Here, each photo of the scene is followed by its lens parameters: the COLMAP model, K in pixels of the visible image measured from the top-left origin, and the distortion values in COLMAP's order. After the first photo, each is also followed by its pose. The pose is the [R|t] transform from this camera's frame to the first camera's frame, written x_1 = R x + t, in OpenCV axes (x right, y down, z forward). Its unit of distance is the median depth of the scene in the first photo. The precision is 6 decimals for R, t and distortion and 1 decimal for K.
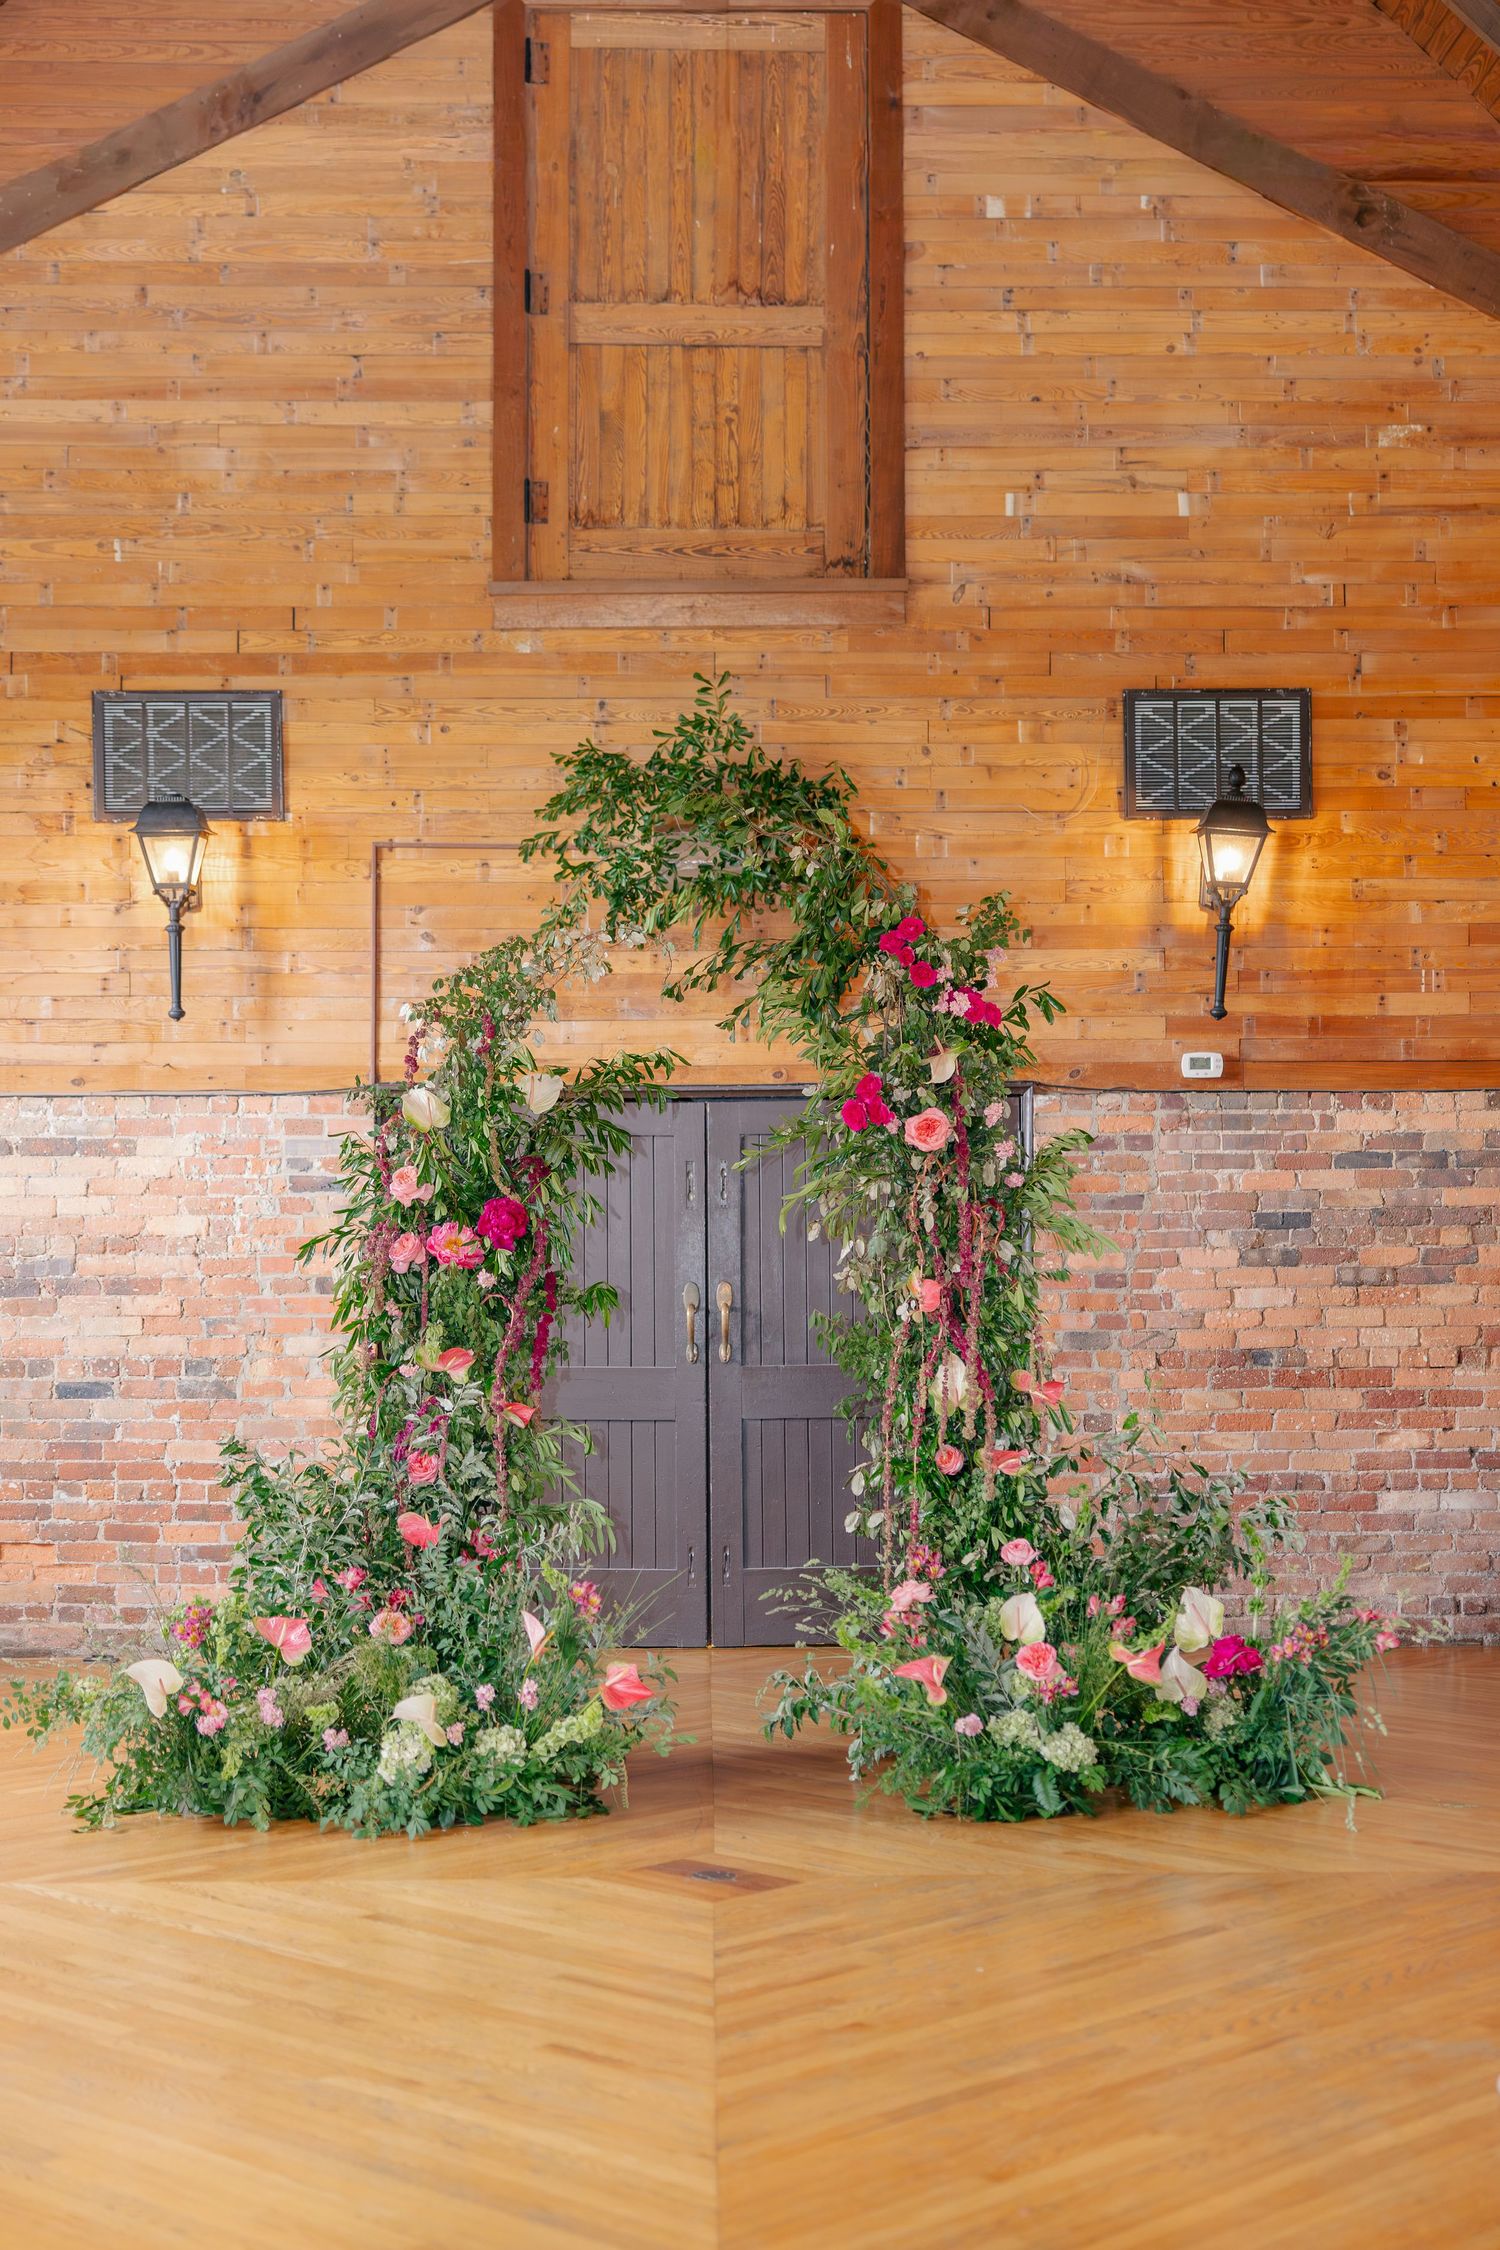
lens RADIAL K [[3053.9, 0, 747.5], [0, 3053.9, 1129.9], [0, 0, 1]] dist [-0.008558, 0.000000]
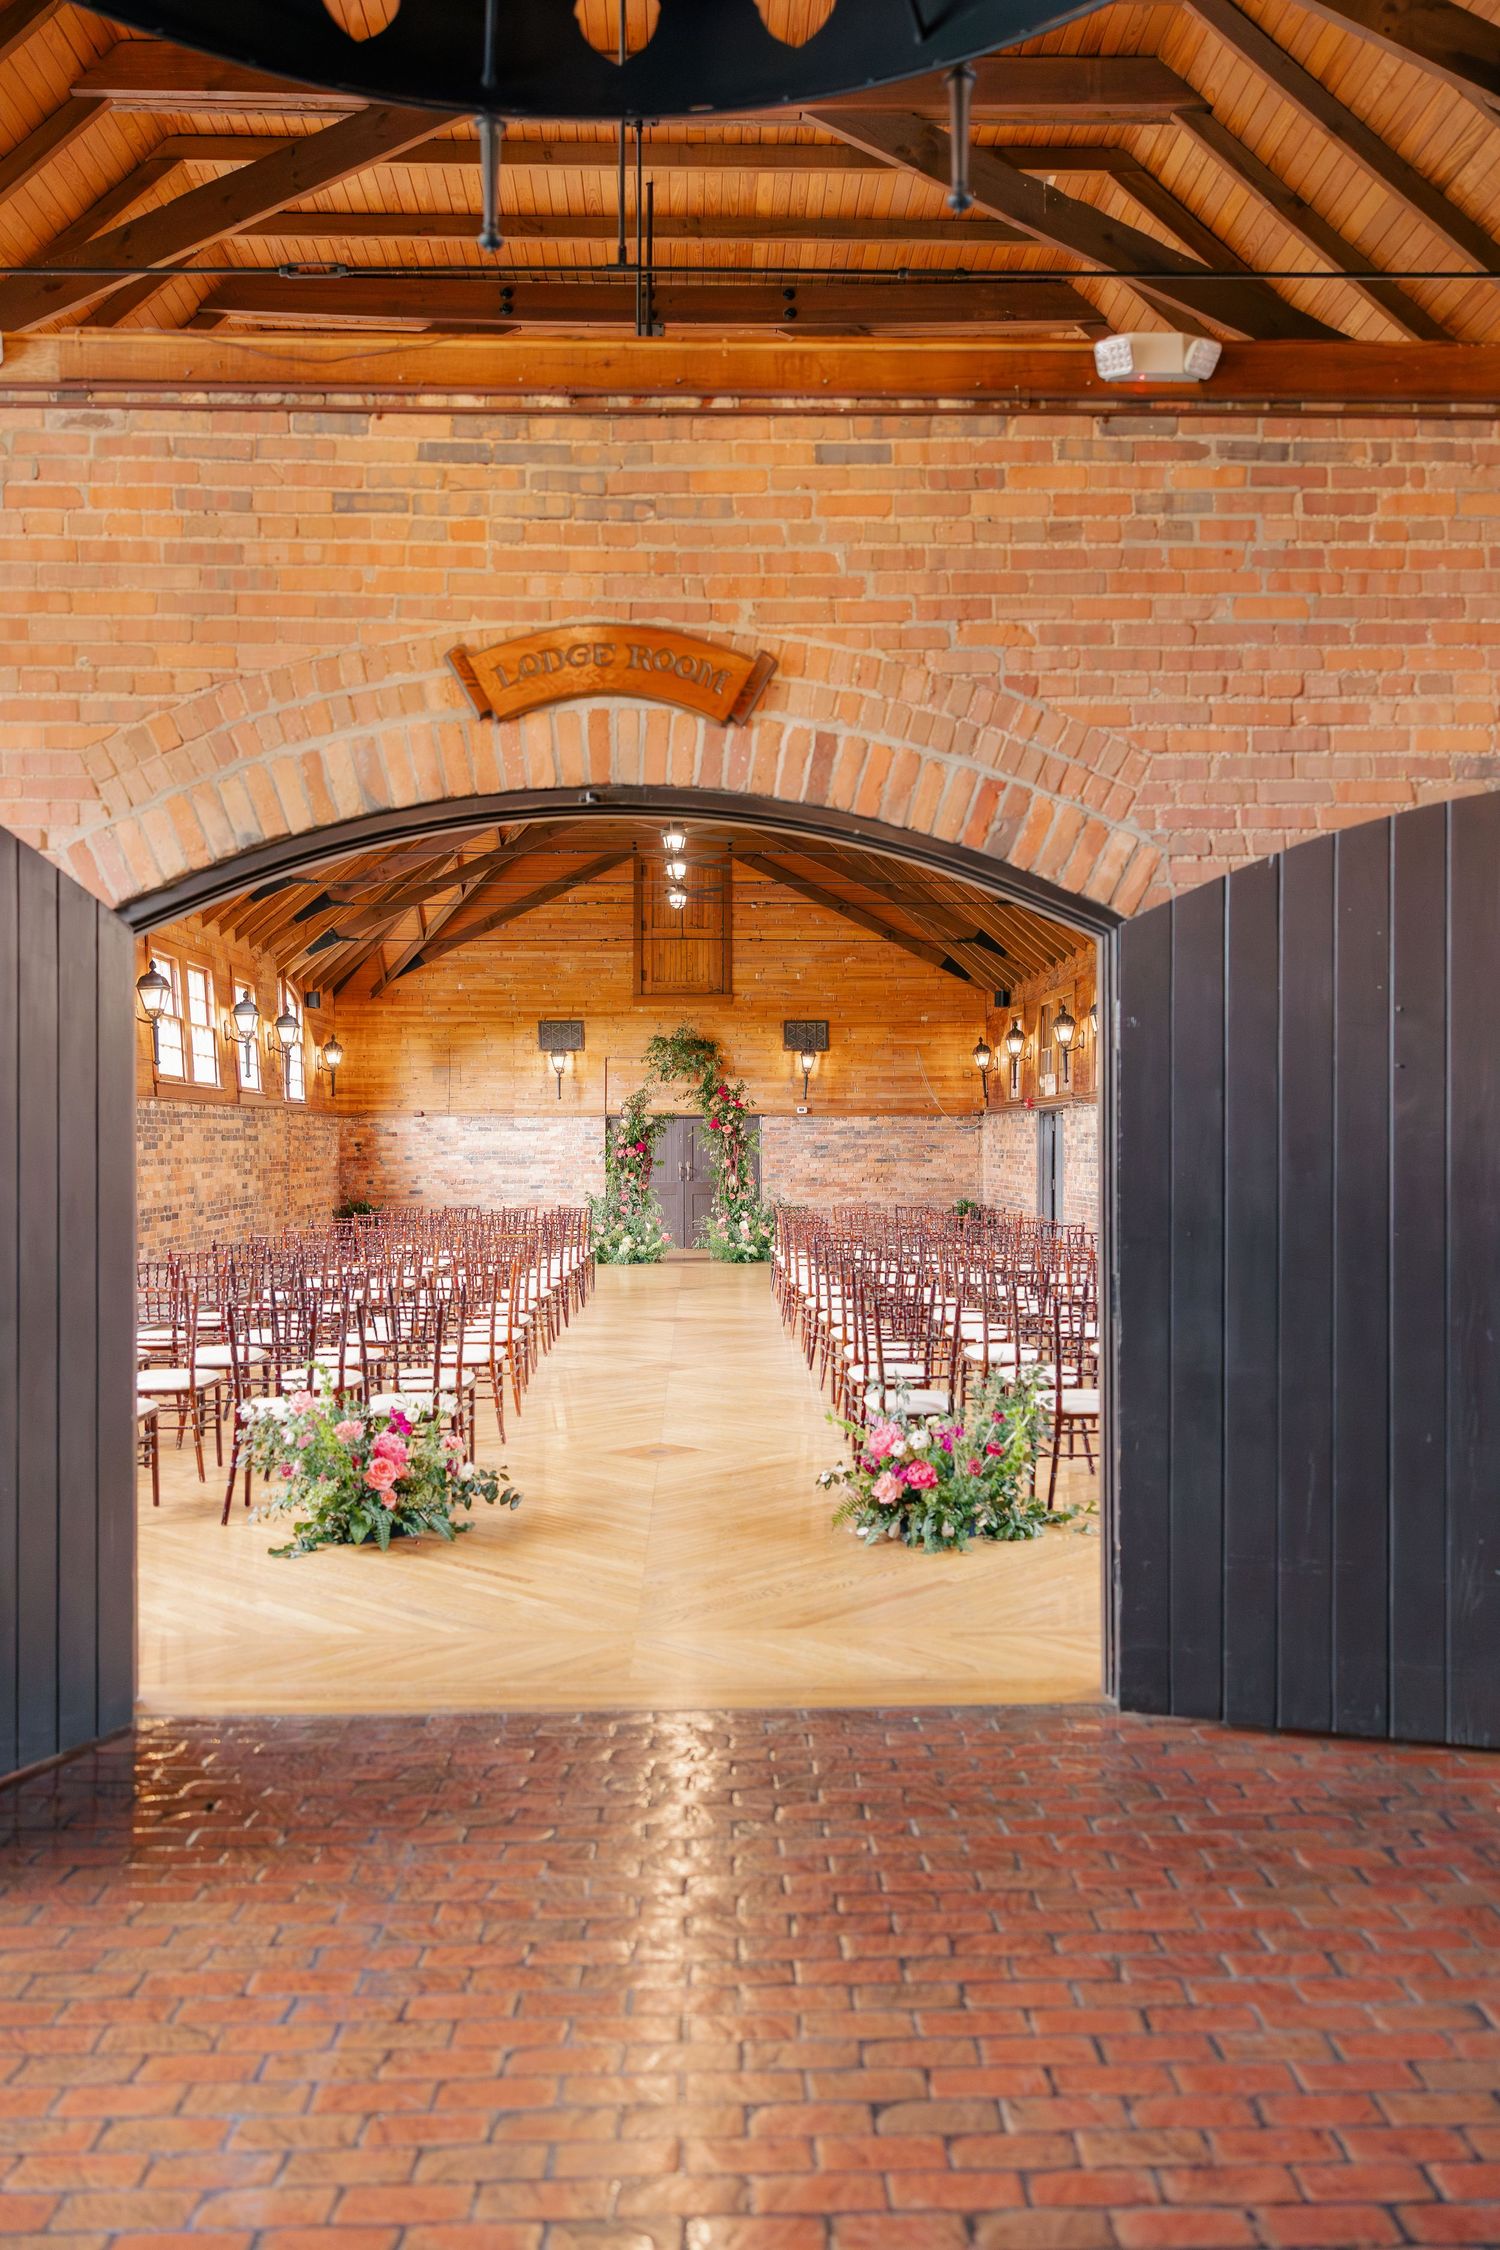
lens RADIAL K [[1860.6, 0, 740.9], [0, 1860.6, 1116.0], [0, 0, 1]] dist [-0.008541, -0.000689]
pose [[0.999979, 0.002191, 0.006155, 0.048959], [-0.002282, 0.999889, 0.014710, -0.050911], [-0.006122, -0.014723, 0.999873, -1.569112]]
